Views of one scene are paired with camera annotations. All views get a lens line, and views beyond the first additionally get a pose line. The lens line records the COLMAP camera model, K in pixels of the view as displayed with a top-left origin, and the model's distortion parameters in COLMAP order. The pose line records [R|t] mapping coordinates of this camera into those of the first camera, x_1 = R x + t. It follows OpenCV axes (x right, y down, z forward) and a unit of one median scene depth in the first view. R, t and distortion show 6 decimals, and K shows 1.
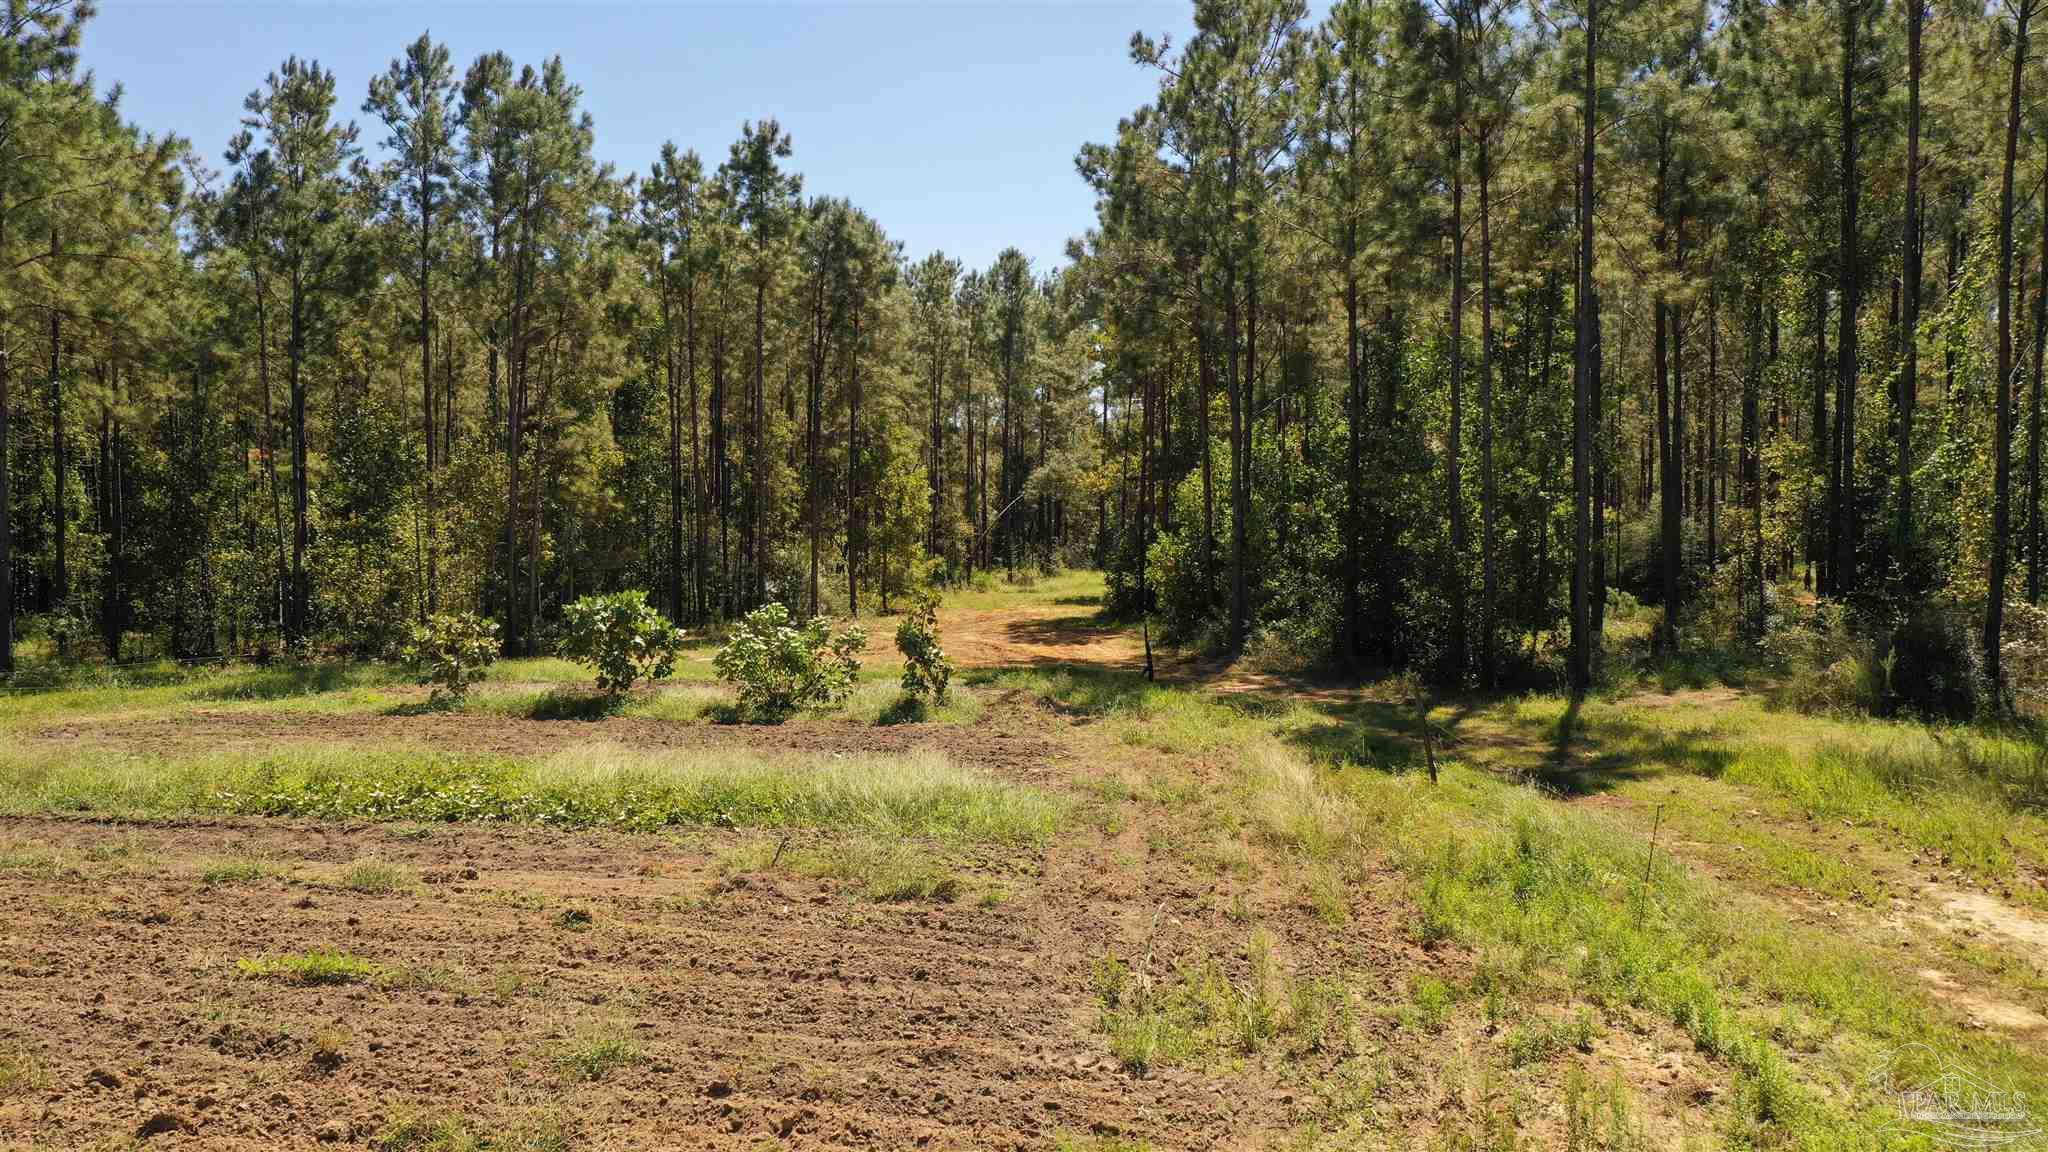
lens RADIAL K [[1681.3, 0, 1024.0], [0, 1681.3, 576.0], [0, 0, 1]] dist [0.014448, 0.003188]
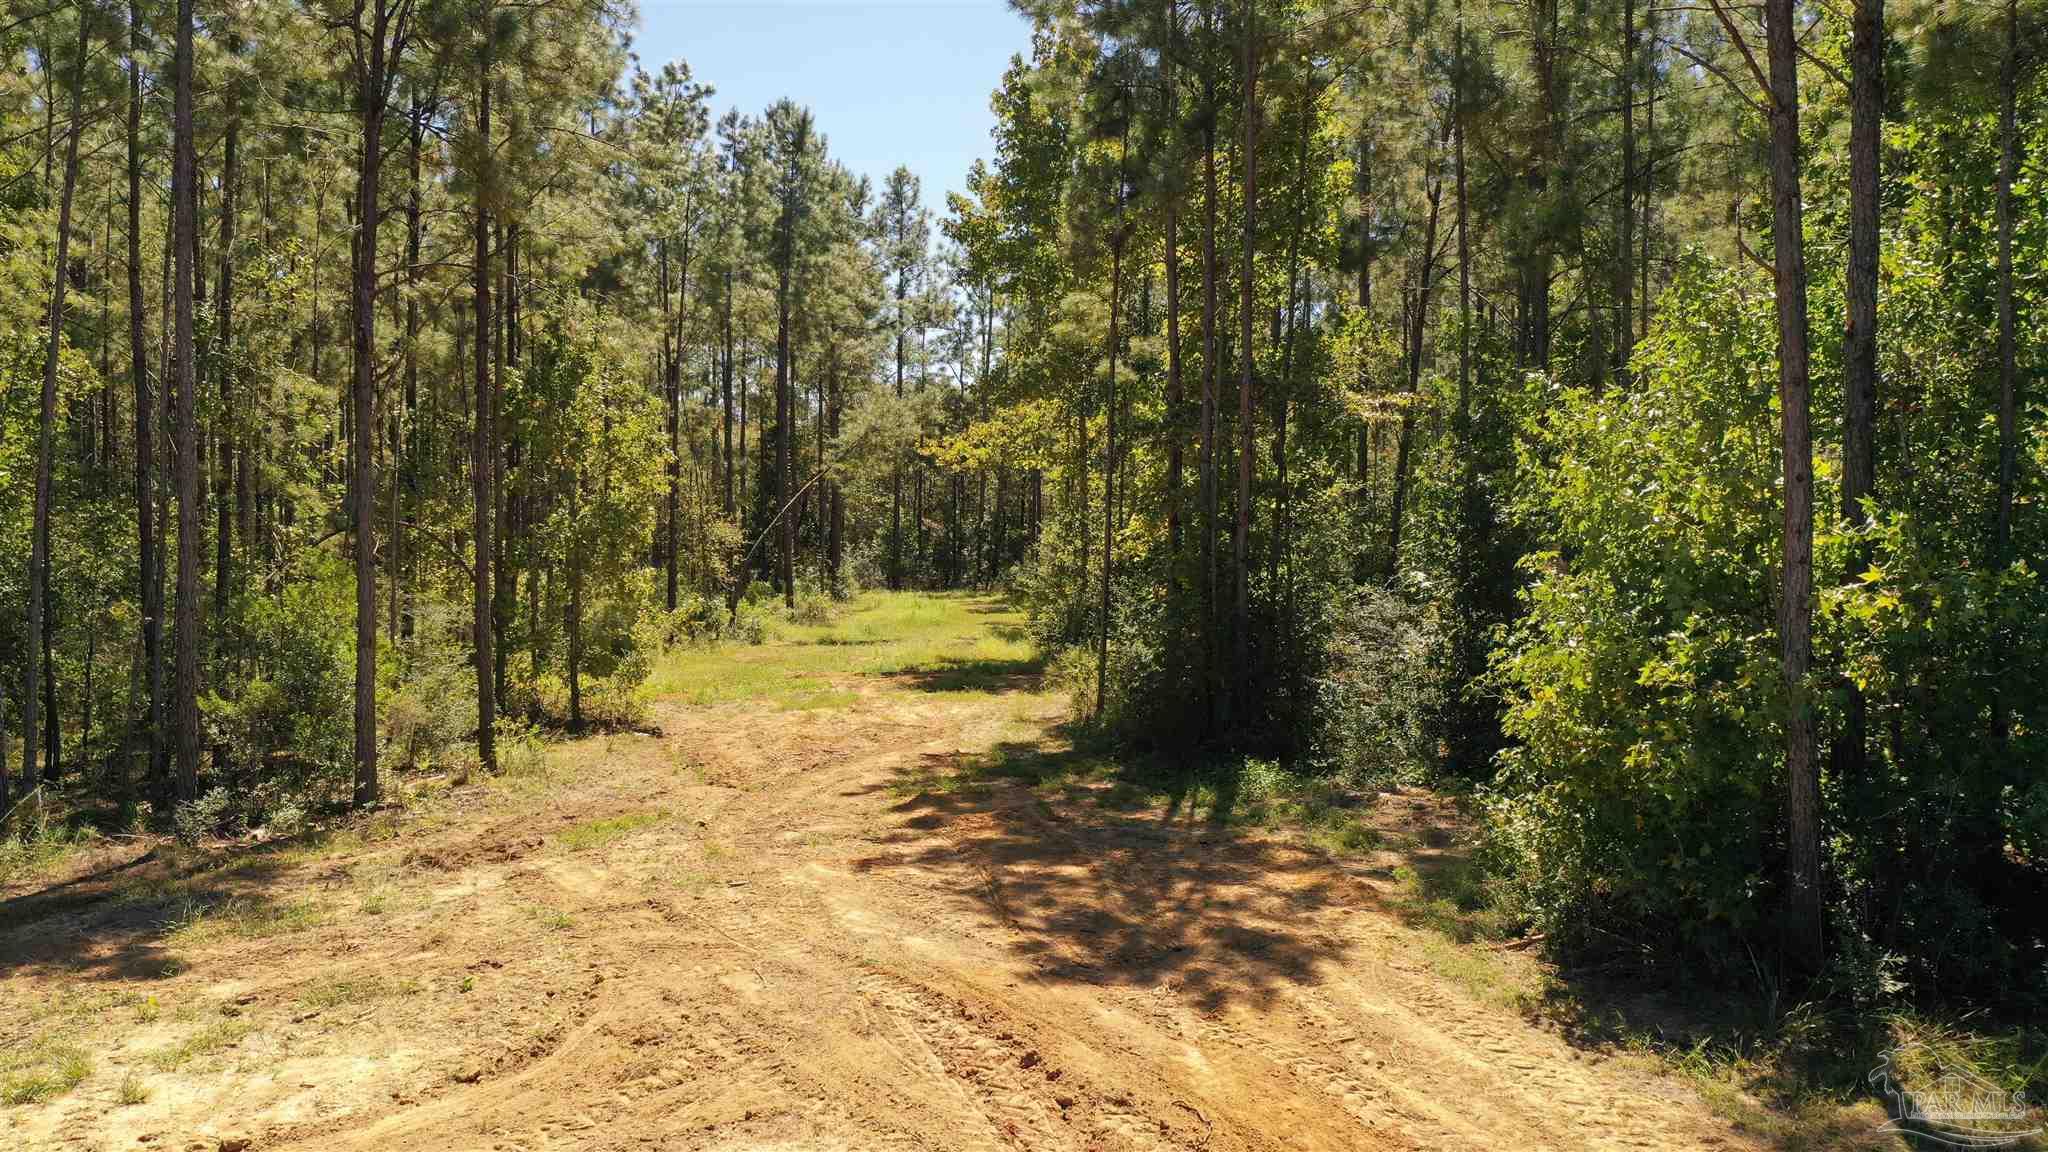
lens RADIAL K [[1681.3, 0, 1024.0], [0, 1681.3, 576.0], [0, 0, 1]] dist [0.014448, 0.003188]
pose [[0.986408, -0.003068, 0.164286, -0.028127], [0.003134, 0.999995, -0.000139, -0.012921], [-0.164284, 0.000652, 0.986413, 0.399191]]
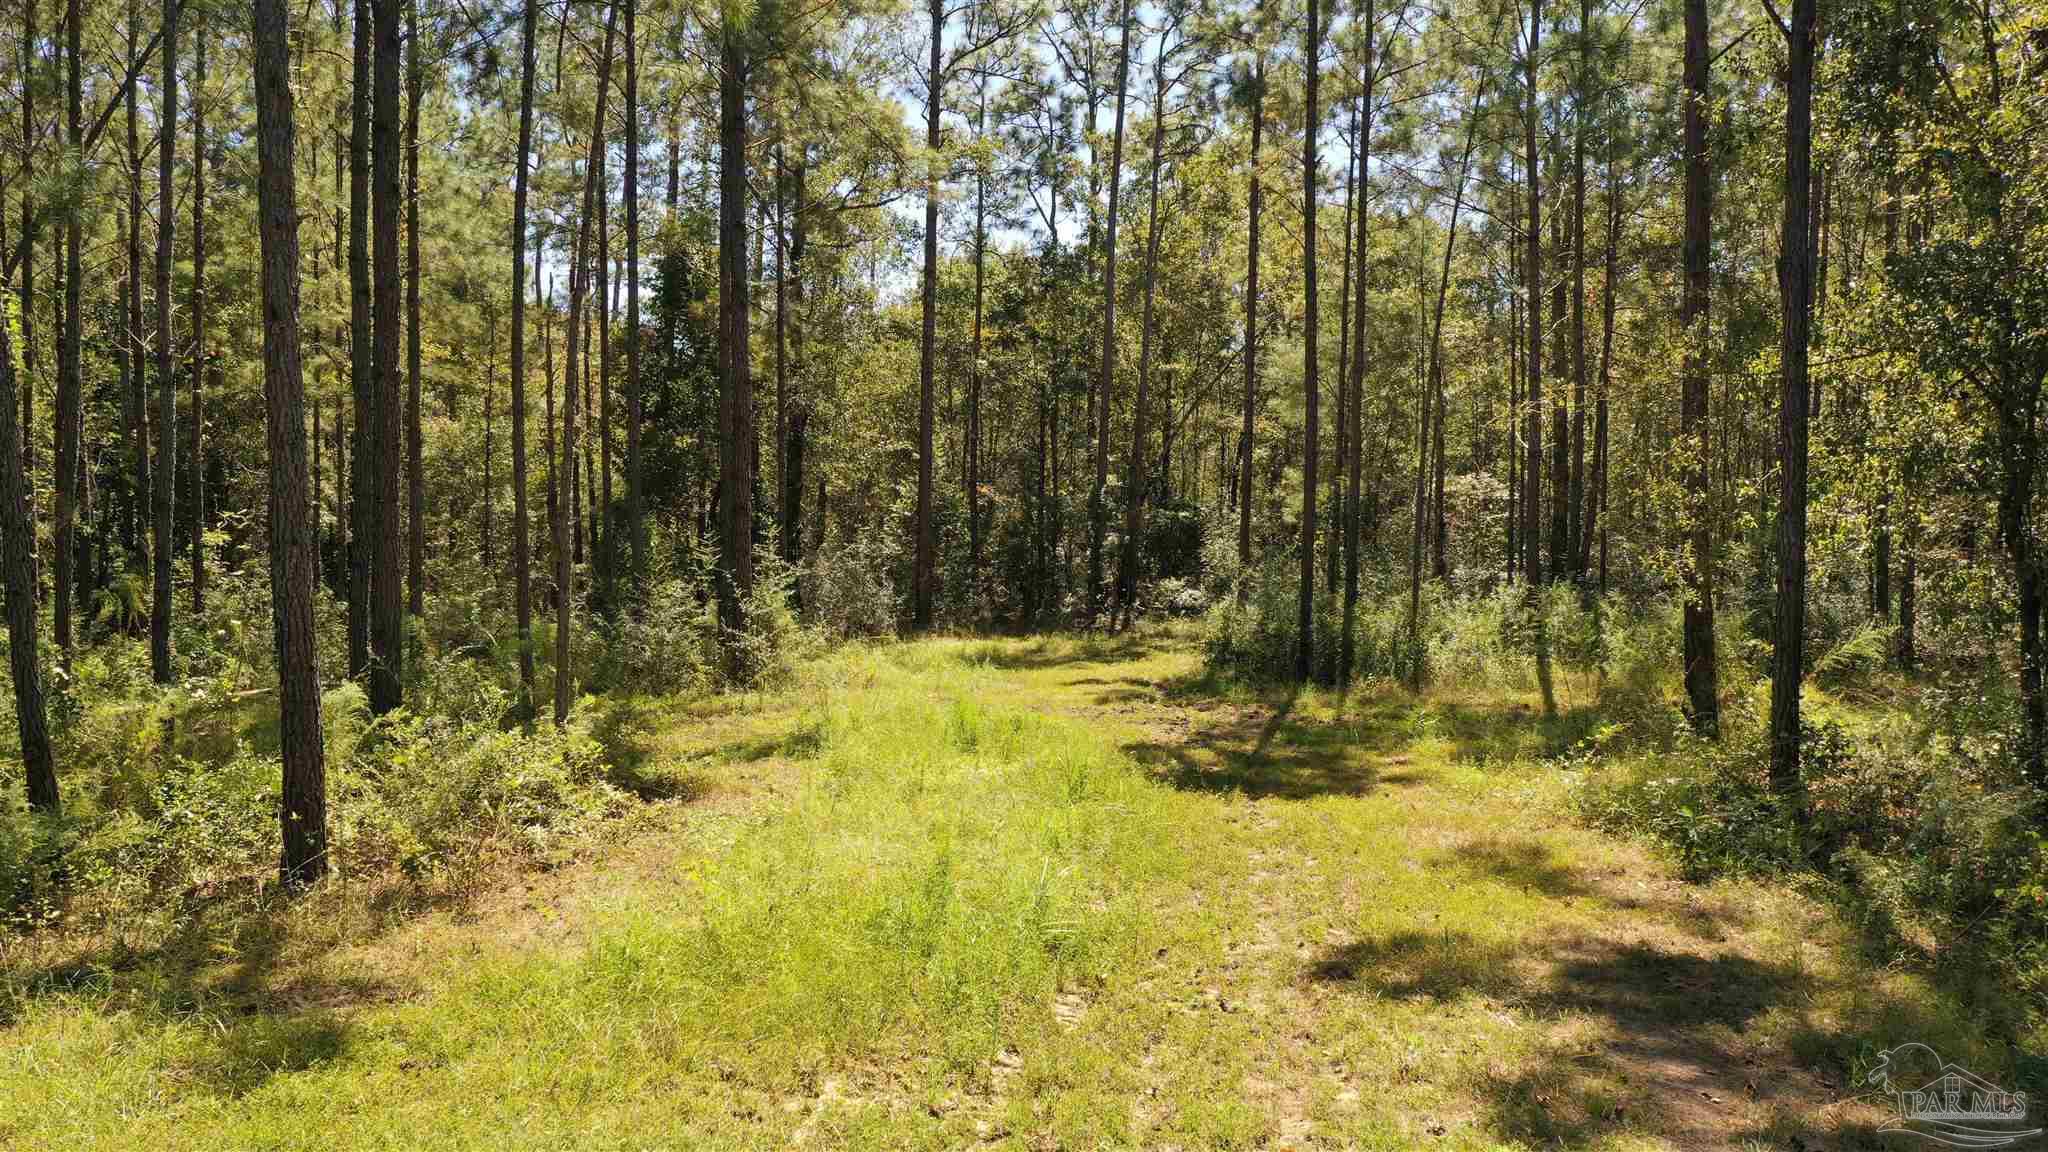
lens RADIAL K [[1681.3, 0, 1024.0], [0, 1681.3, 576.0], [0, 0, 1]] dist [0.014448, 0.003188]
pose [[0.991237, -0.000484, 0.132092, 0.012514], [0.000606, 0.999999, -0.000885, -0.017703], [-0.132092, 0.000957, 0.991237, 0.786276]]
